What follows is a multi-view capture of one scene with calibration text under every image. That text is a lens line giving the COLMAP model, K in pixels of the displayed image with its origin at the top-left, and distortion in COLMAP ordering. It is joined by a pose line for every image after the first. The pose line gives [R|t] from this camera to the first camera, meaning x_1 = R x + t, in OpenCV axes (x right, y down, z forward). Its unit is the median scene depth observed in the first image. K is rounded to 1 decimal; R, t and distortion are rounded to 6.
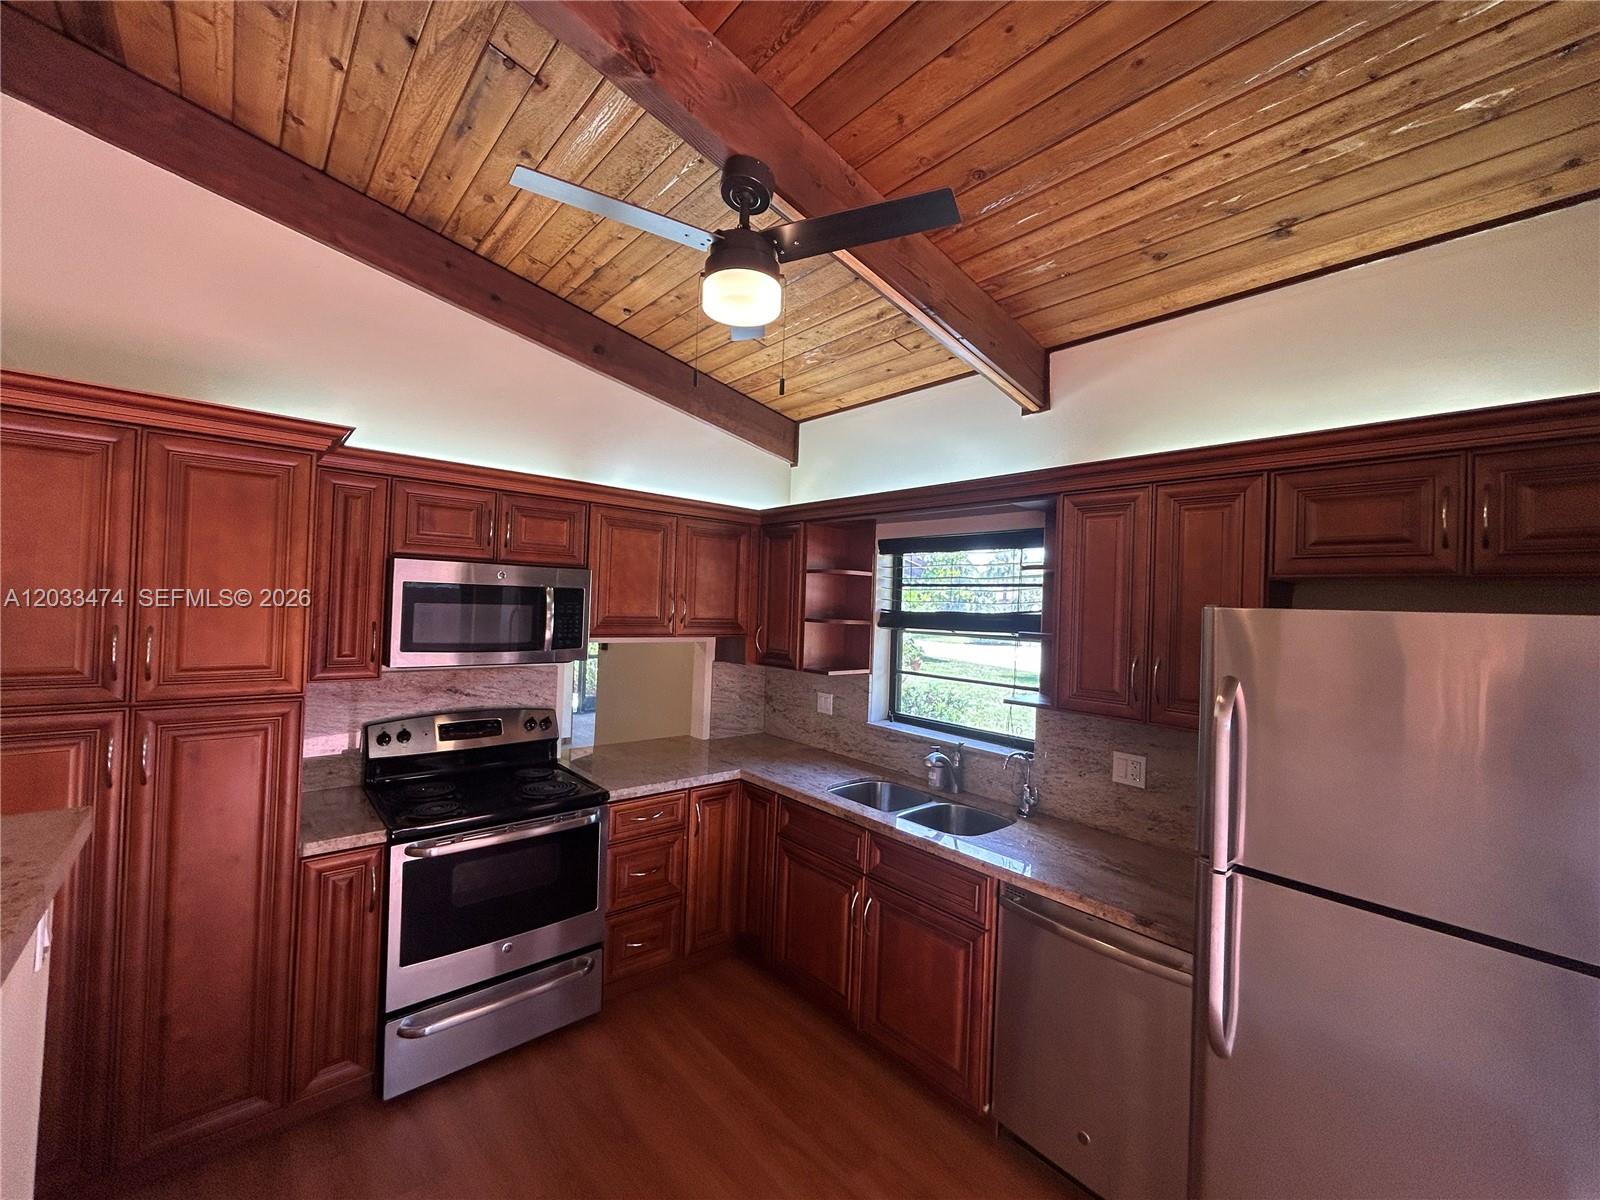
lens RADIAL K [[652.9, 0, 798.8], [0, 652.9, 595.8], [0, 0, 1]] dist [-0.002261, 0.001273]
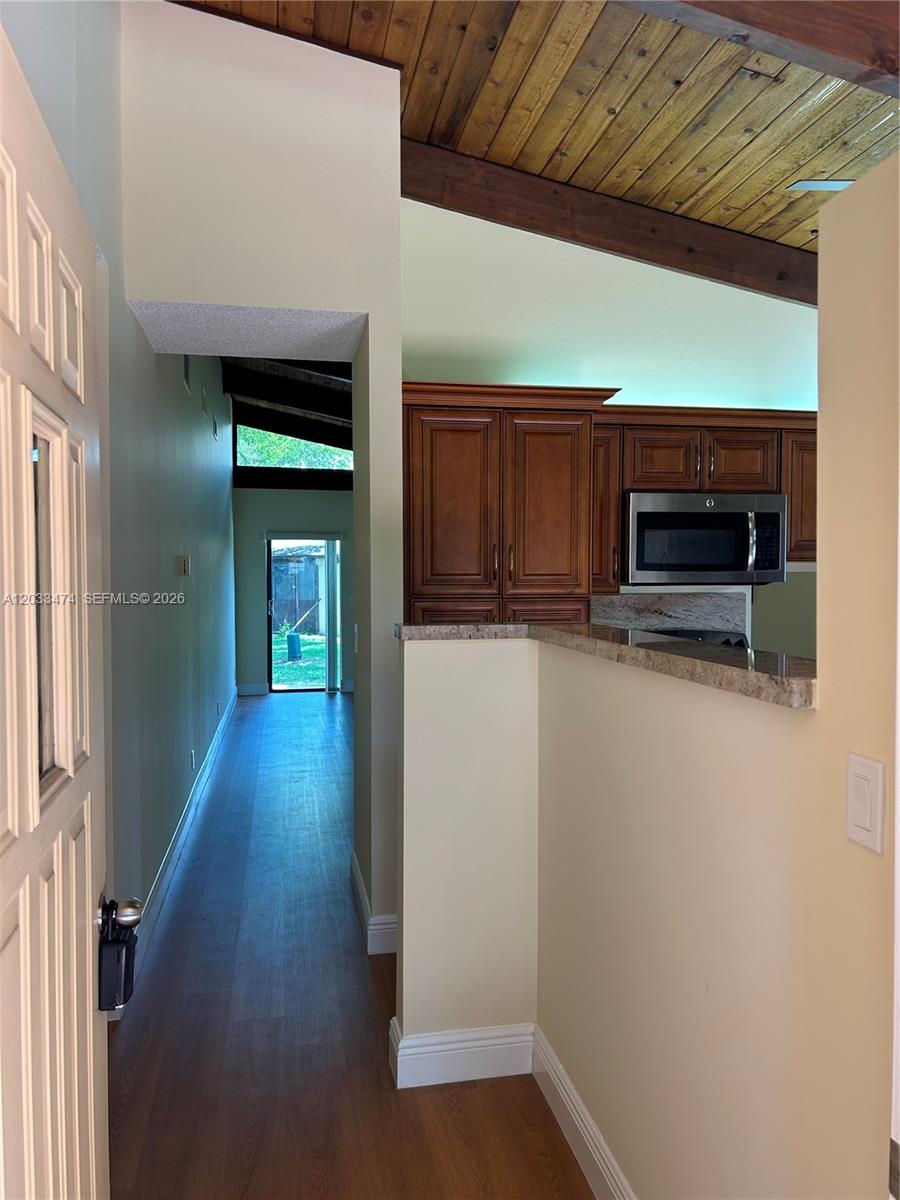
lens RADIAL K [[902.6, 0, 453.5], [0, 902.6, 606.7], [0, 0, 1]] dist [0.050639, -0.051582]
pose [[0.863936, -0.018719, -0.503253, -0.054046], [0.037418, 0.998933, 0.027079, 0.085129], [0.502209, -0.042225, 0.863715, -0.556679]]
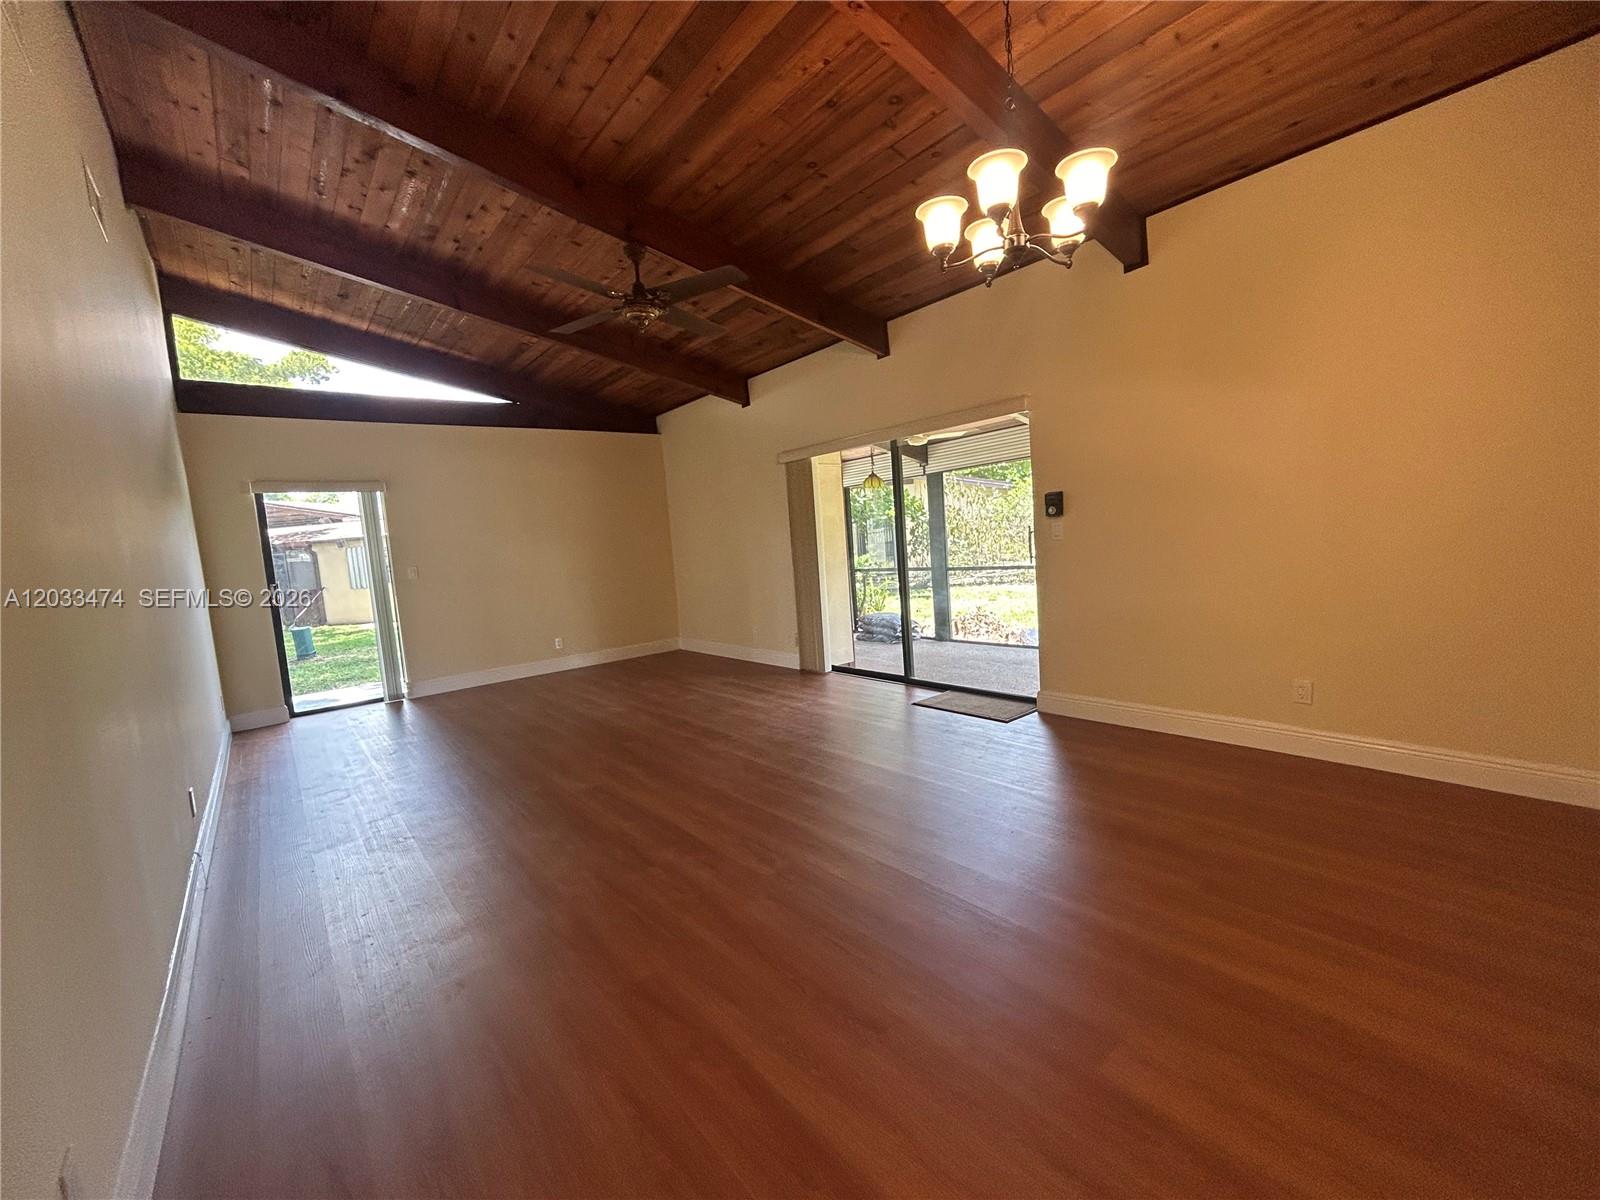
lens RADIAL K [[652.9, 0, 793.3], [0, 652.9, 596.5], [0, 0, 1]] dist [-0.002261, 0.001273]
pose [[0.993738, -0.105961, -0.035447, -1.190507], [0.108992, 0.989122, 0.098788, 0.150543], [0.024594, -0.102033, 0.994477, 0.623993]]
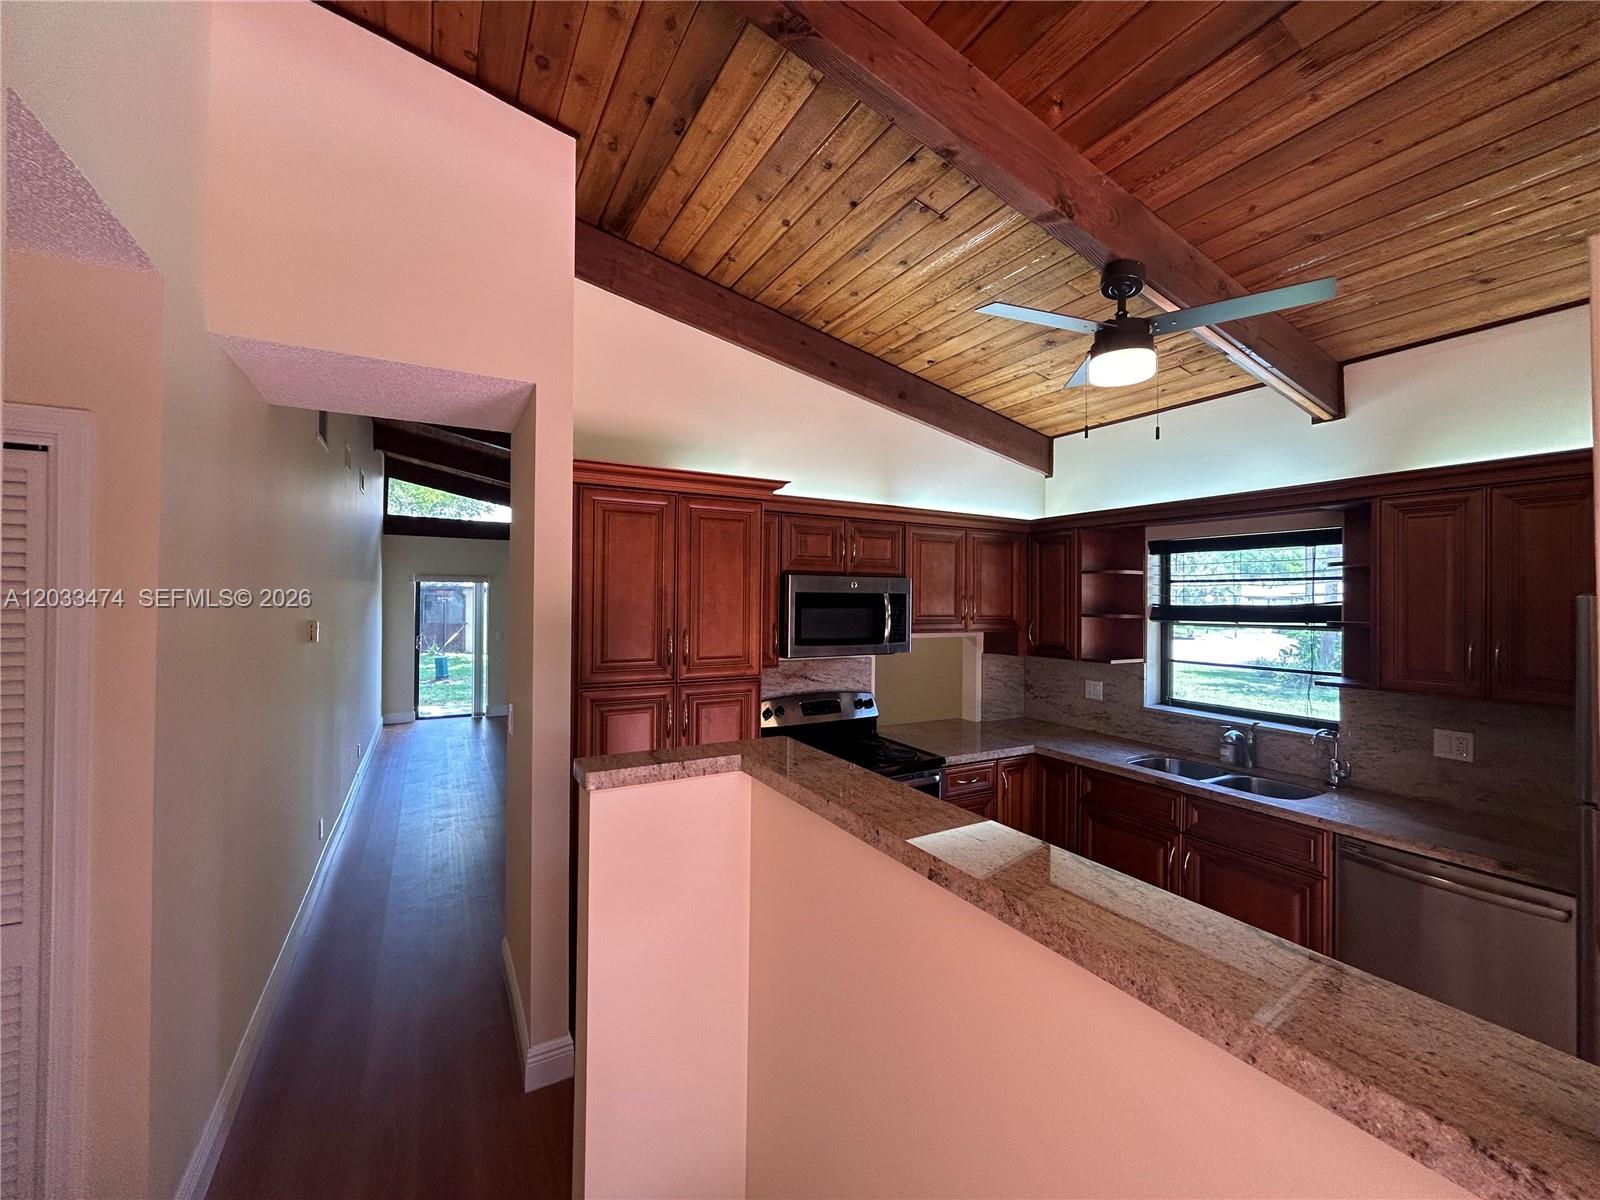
lens RADIAL K [[652.9, 0, 797.7], [0, 652.9, 595.0], [0, 0, 1]] dist [-0.002261, 0.001273]
pose [[0.978796, -0.027934, -0.202921, -0.297830], [0.028269, 0.999600, -0.001249, -0.012971], [0.202875, -0.004513, 0.979194, -0.255448]]
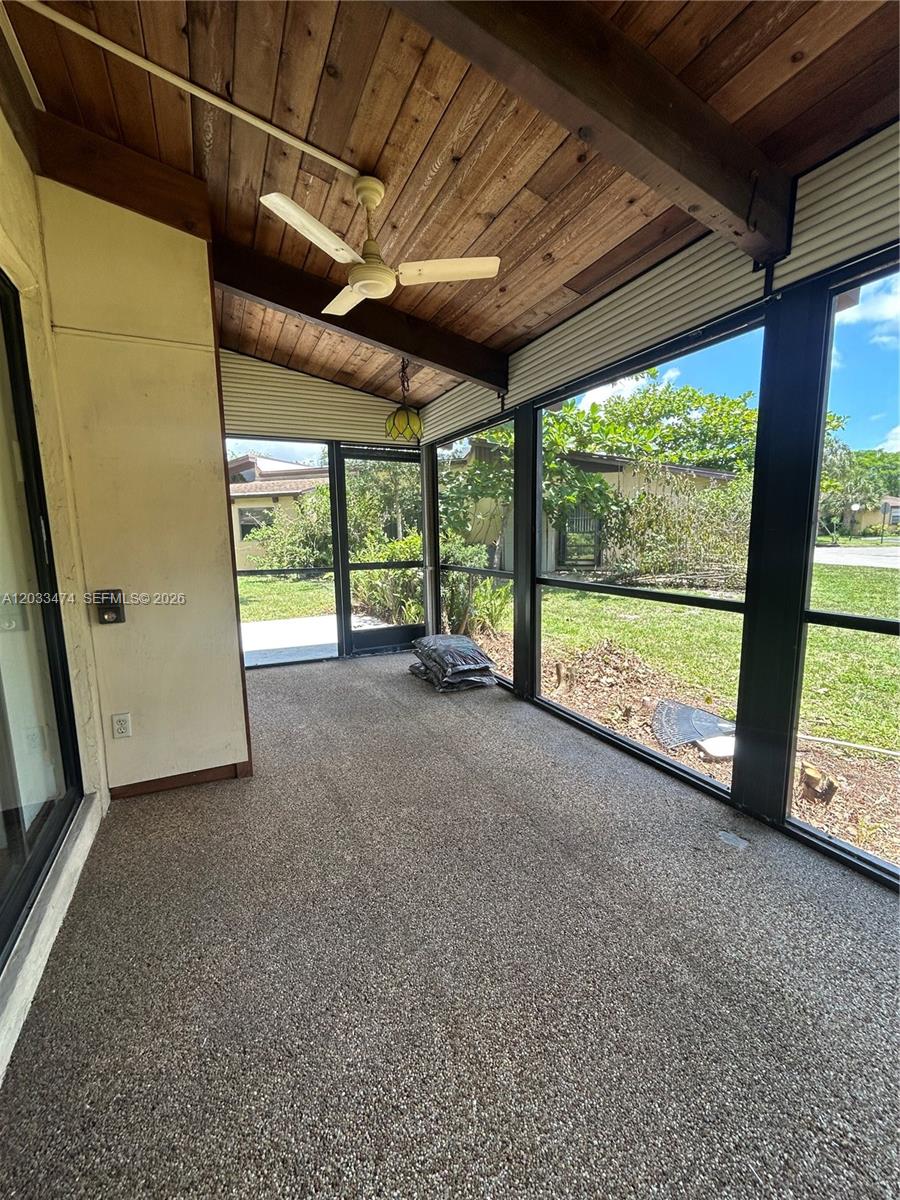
lens RADIAL K [[489.7, 0, 453.6], [0, 489.7, 598.5], [0, 0, 1]] dist [-0.002261, 0.001273]
pose [[0.966655, -0.013305, -0.255736, -0.434388], [0.052005, 0.988039, 0.145168, 0.247846], [0.250746, -0.153626, 0.955785, 2.379199]]
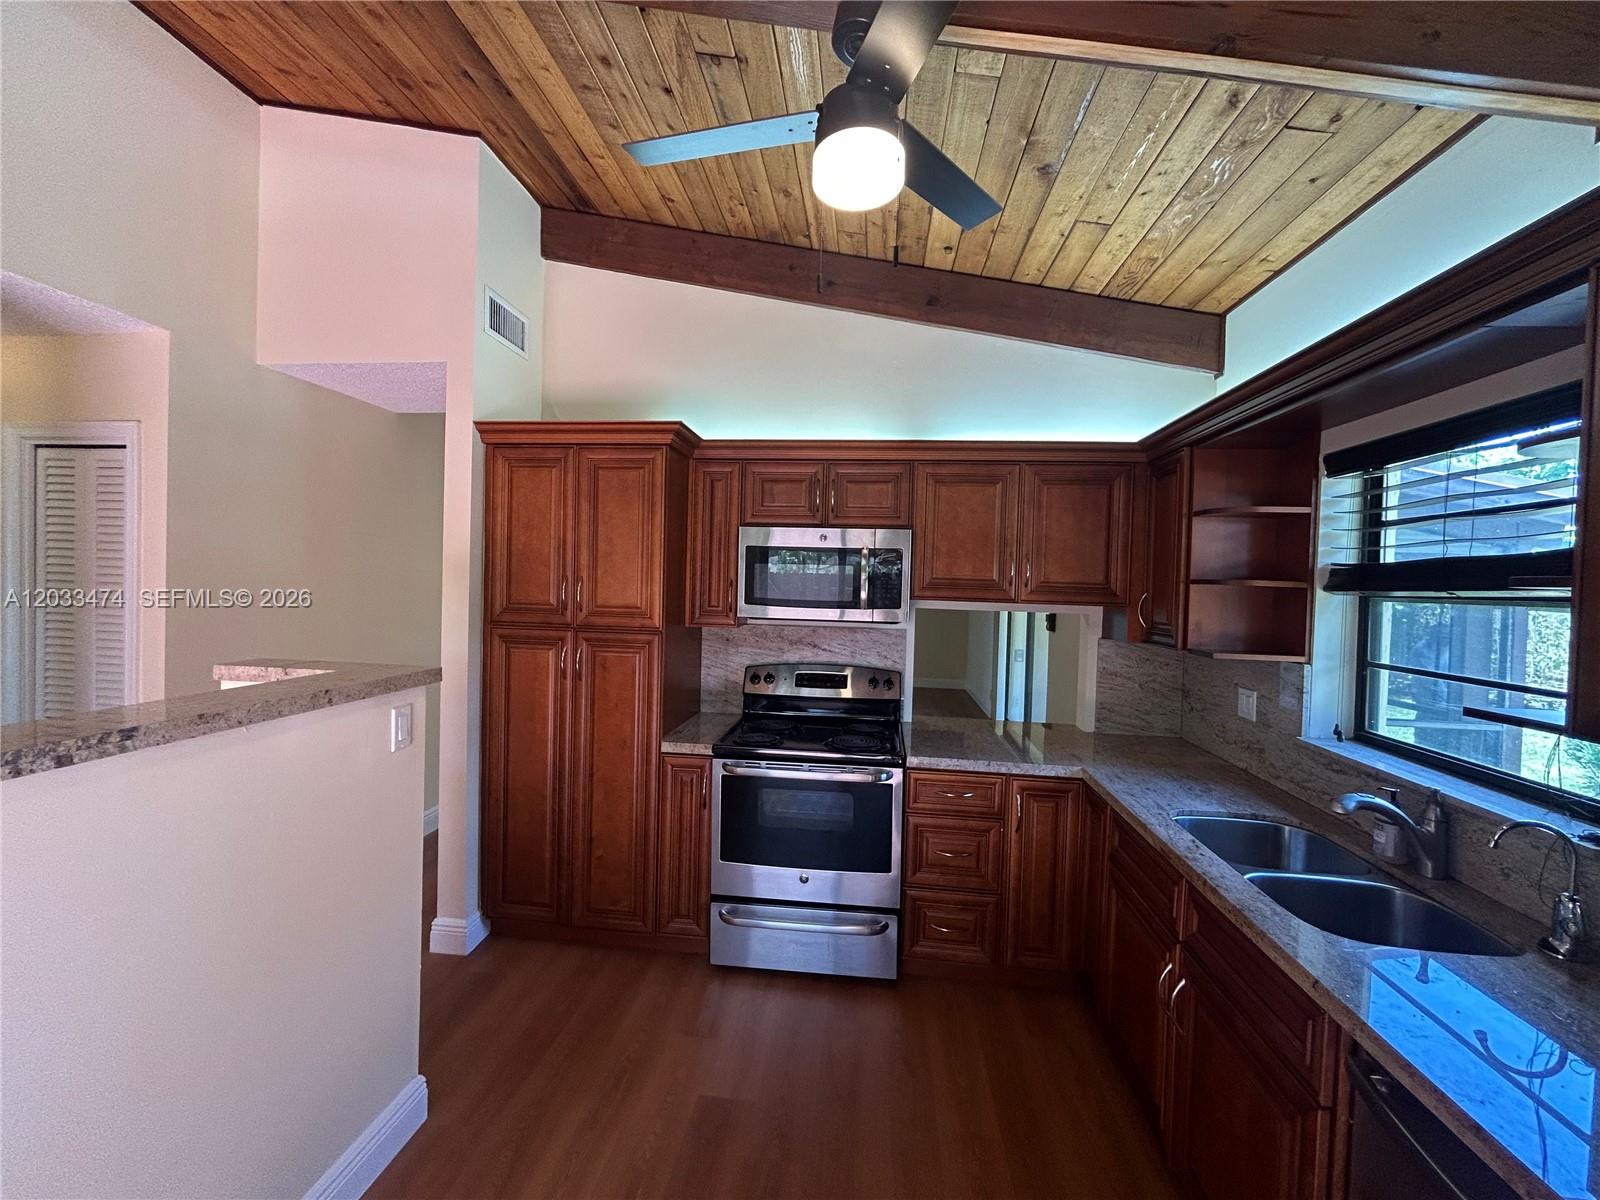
lens RADIAL K [[652.9, 0, 800.1], [0, 652.9, 594.6], [0, 0, 1]] dist [-0.002261, 0.001273]
pose [[0.673502, -0.001910, -0.739183, 0.310589], [0.004433, 0.999989, 0.001455, 0.059519], [0.739172, -0.004257, 0.673503, 0.236776]]
